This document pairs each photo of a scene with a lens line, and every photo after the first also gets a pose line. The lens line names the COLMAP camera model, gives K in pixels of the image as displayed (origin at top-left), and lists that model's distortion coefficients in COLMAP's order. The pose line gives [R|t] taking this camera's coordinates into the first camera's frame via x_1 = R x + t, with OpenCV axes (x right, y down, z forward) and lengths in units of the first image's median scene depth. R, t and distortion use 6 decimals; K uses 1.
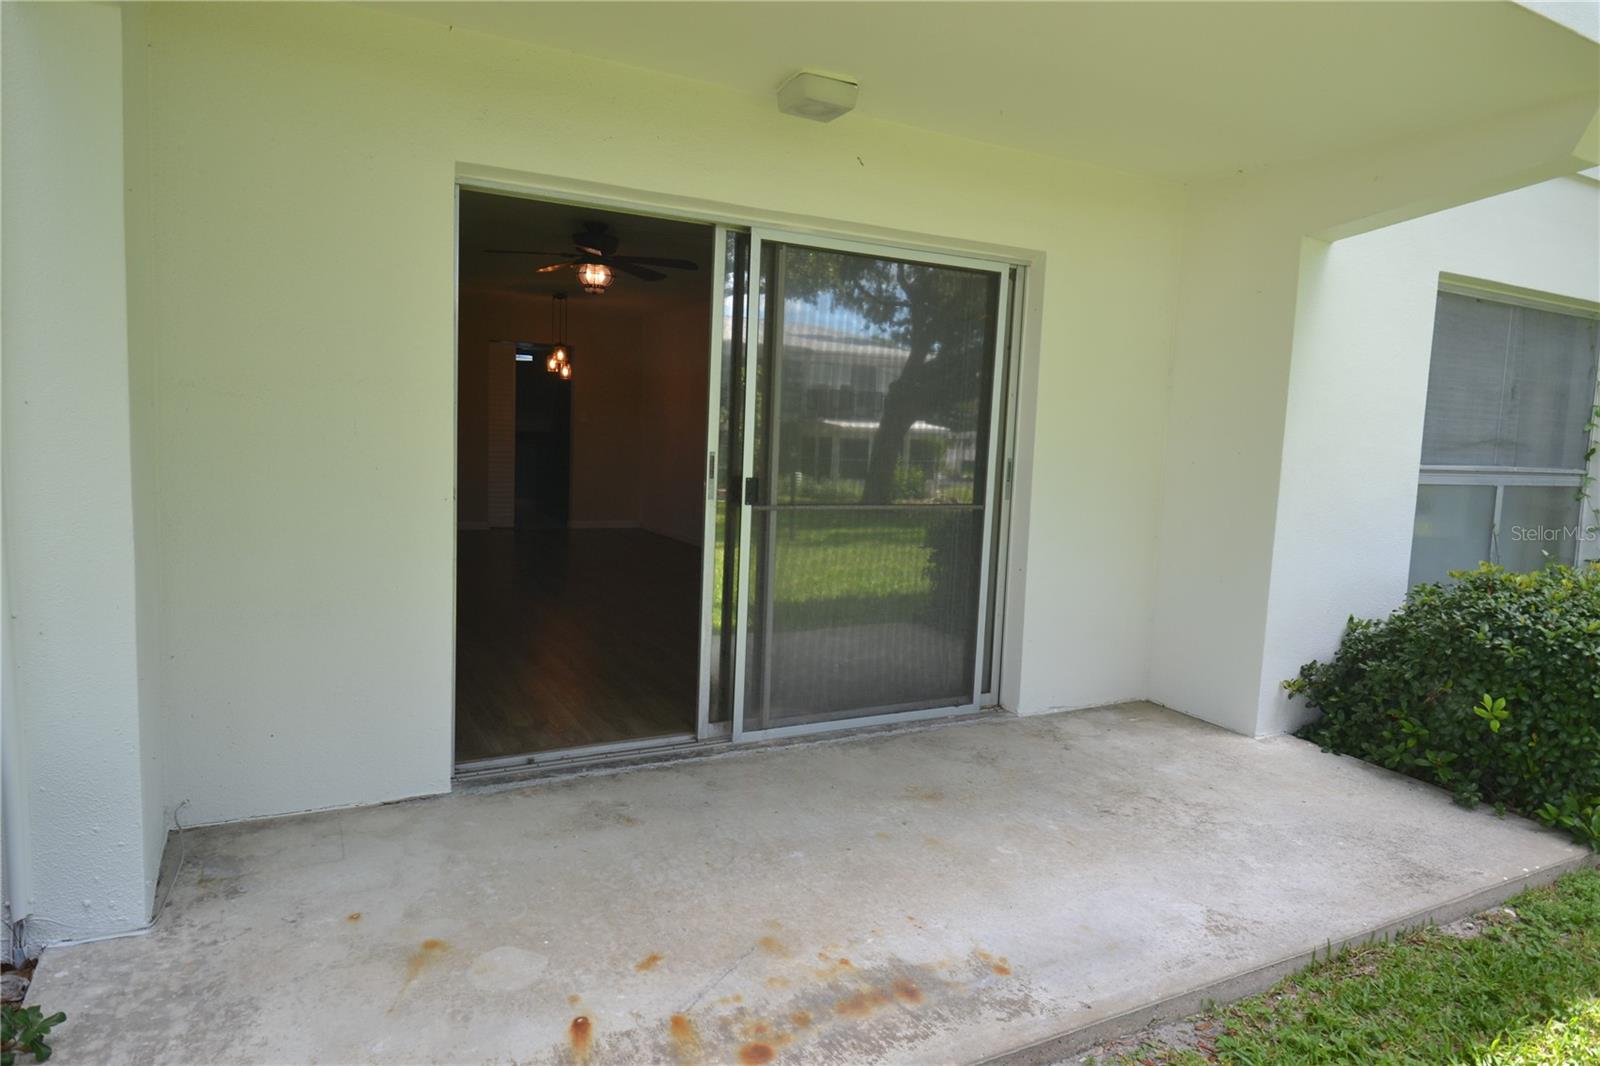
lens RADIAL K [[977.1, 0, 799.6], [0, 977.1, 534.2], [0, 0, 1]] dist [0.035288, -0.045172]
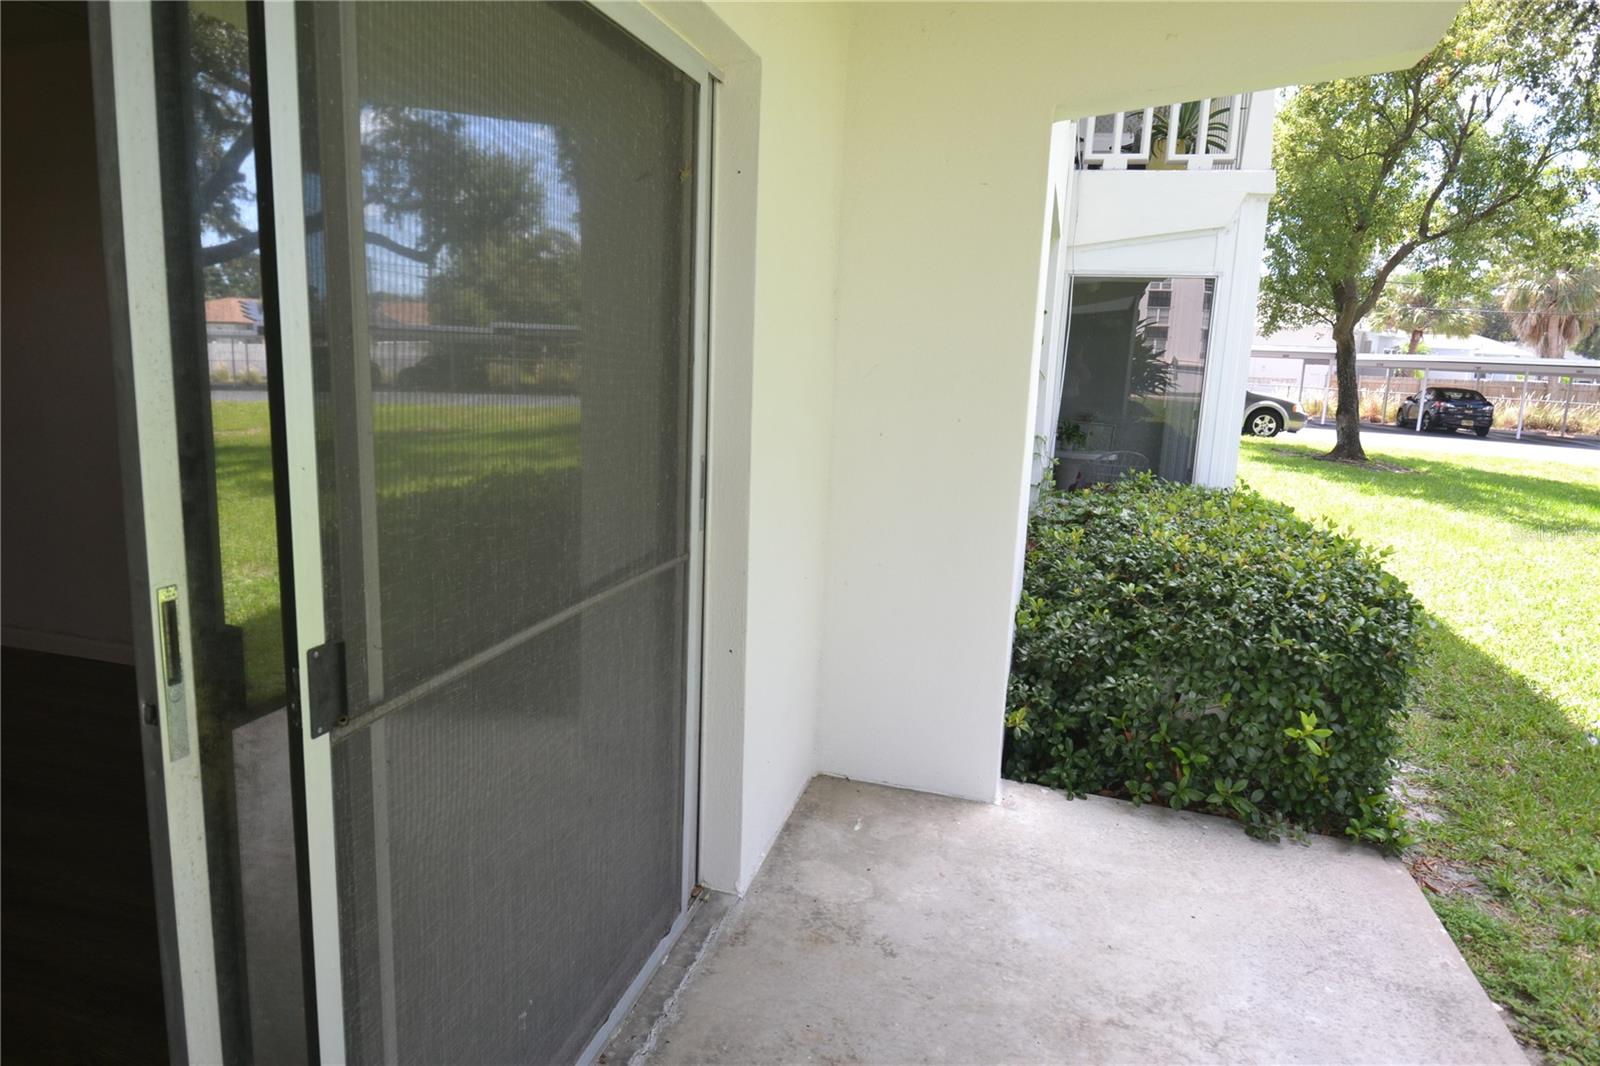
lens RADIAL K [[977.1, 0, 793.8], [0, 977.1, 530.8], [0, 0, 1]] dist [0.035288, -0.045172]
pose [[0.688952, -0.145705, 0.710011, -0.147505], [0.066442, 0.988157, 0.138314, -0.116263], [-0.721755, -0.048118, 0.690474, 0.647885]]
